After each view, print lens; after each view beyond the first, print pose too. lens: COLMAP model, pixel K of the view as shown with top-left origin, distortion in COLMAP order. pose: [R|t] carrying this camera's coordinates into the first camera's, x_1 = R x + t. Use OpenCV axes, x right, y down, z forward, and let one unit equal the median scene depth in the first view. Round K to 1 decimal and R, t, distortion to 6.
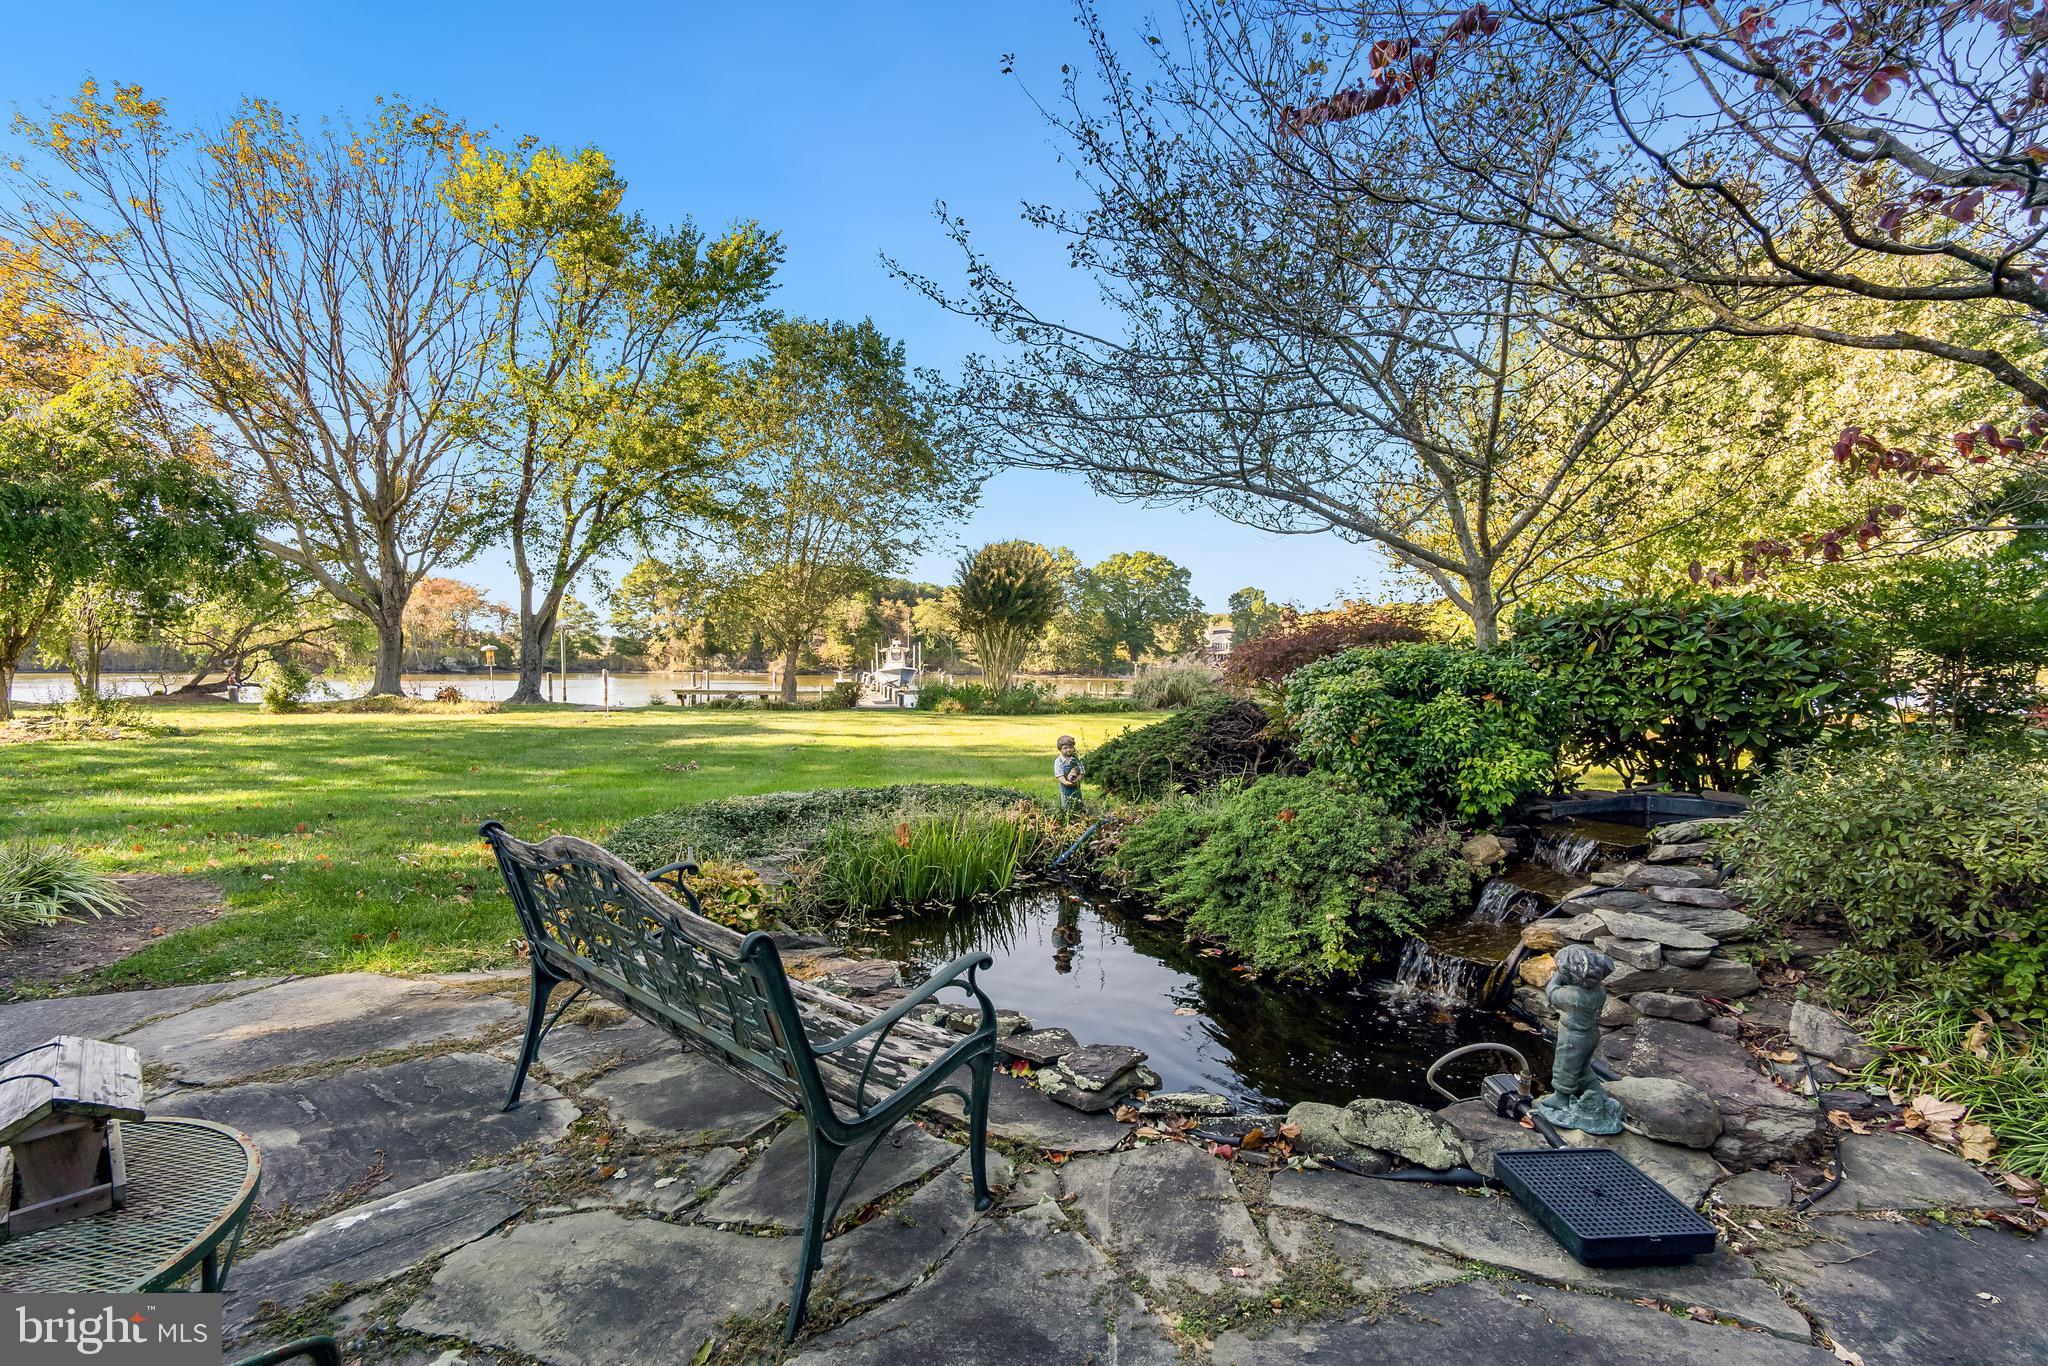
lens RADIAL K [[895.1, 0, 1017.2], [0, 895.1, 680.1], [0, 0, 1]] dist [-0.003235, -0.000403]
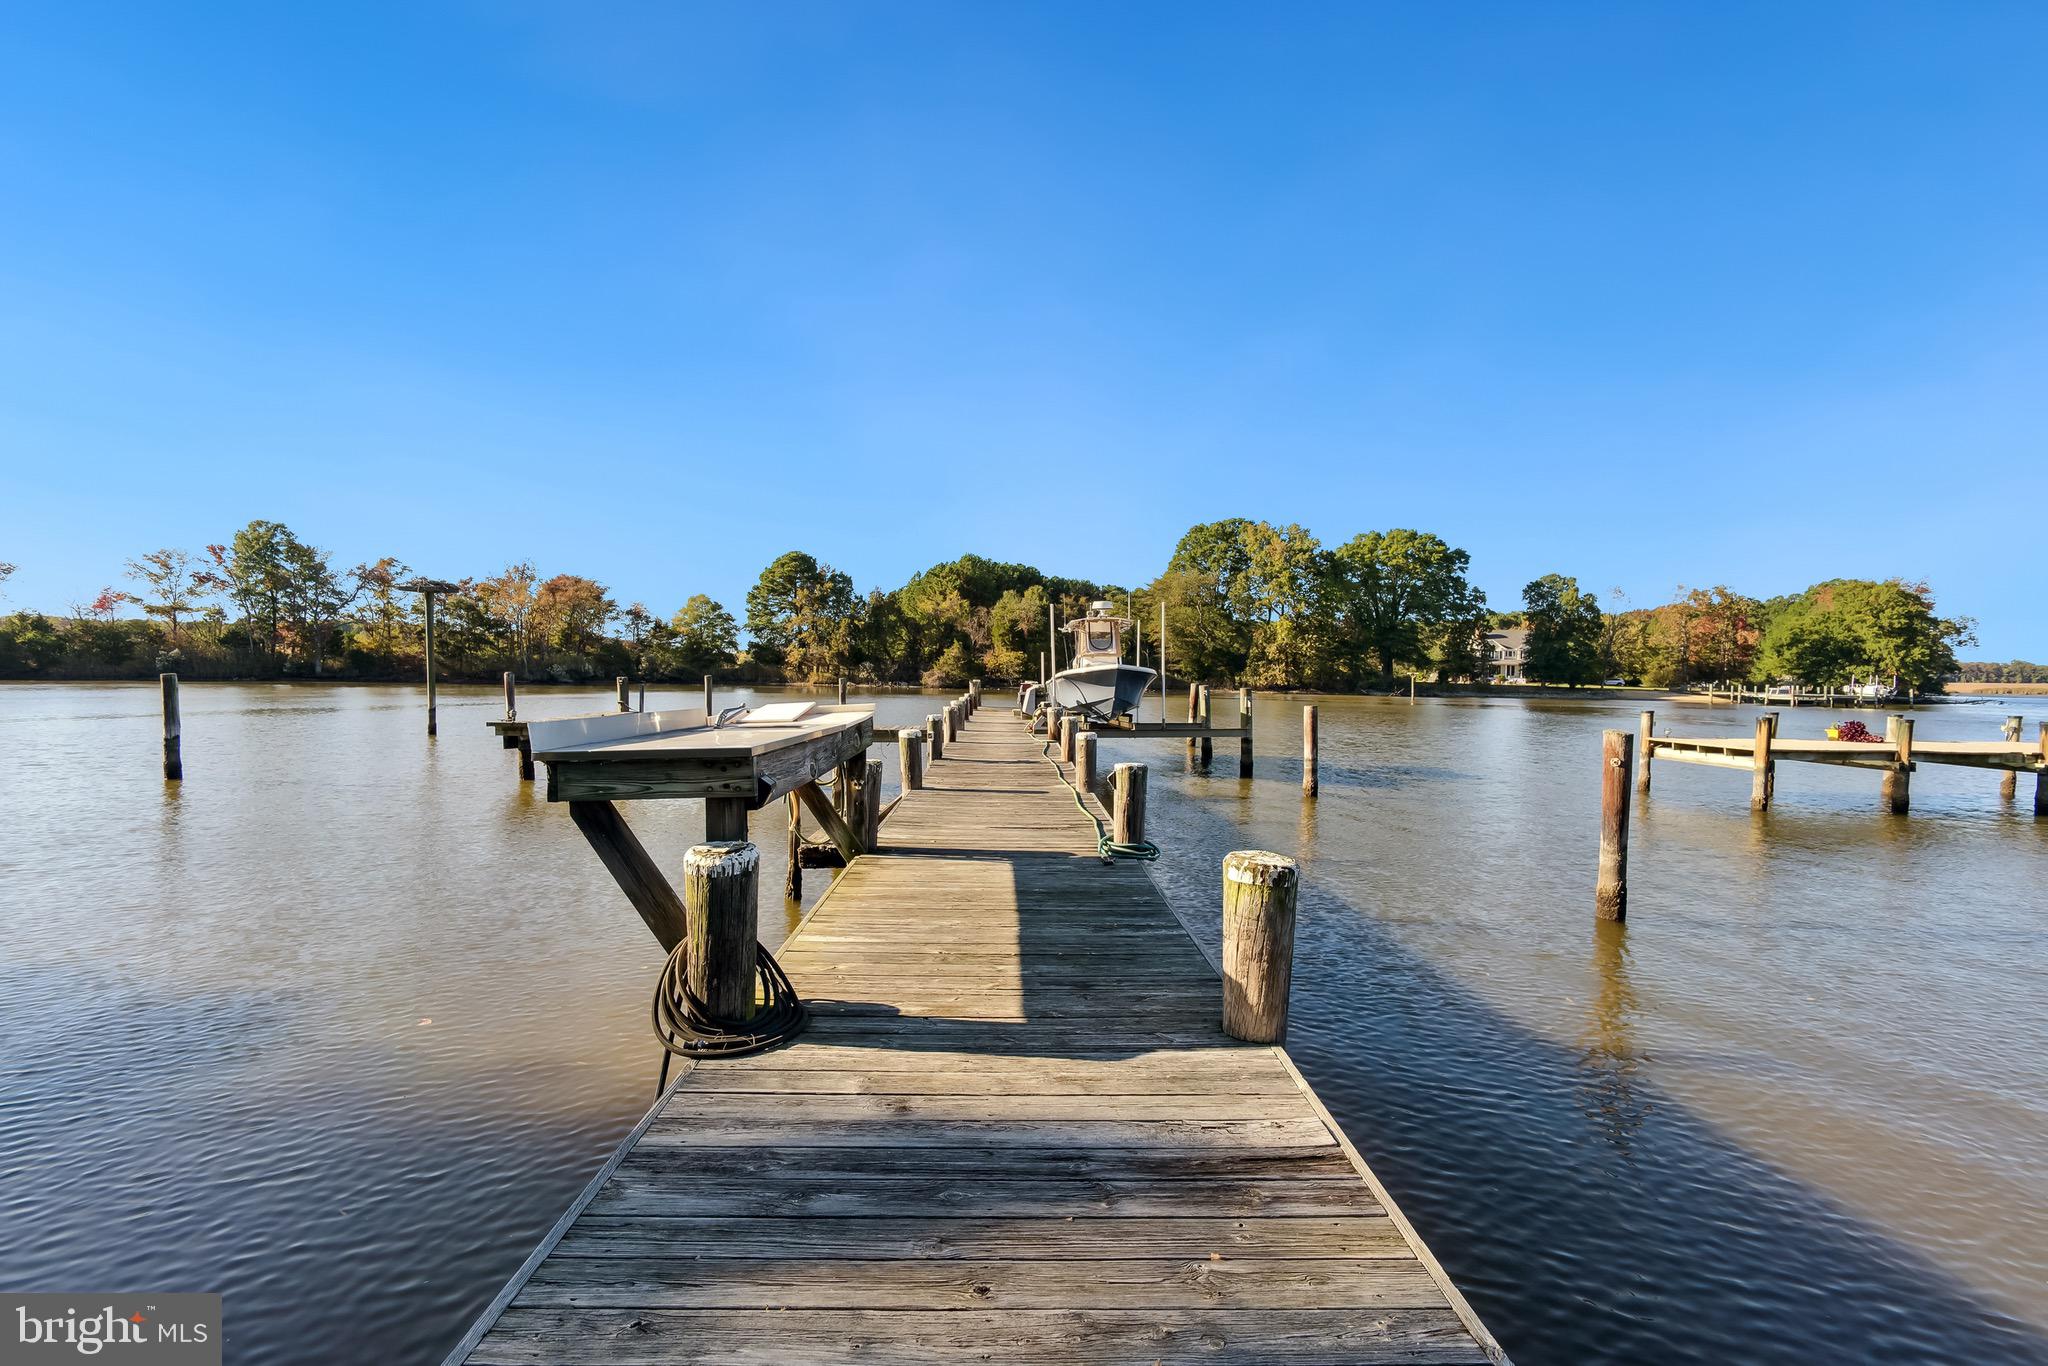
lens RADIAL K [[895.1, 0, 1014.8], [0, 895.1, 681.4], [0, 0, 1]] dist [-0.003235, -0.000403]
pose [[0.980197, 0.005438, -0.197951, -0.032903], [-0.008469, 0.999859, -0.014467, -0.000592], [0.197845, 0.015857, 0.980105, 0.209550]]
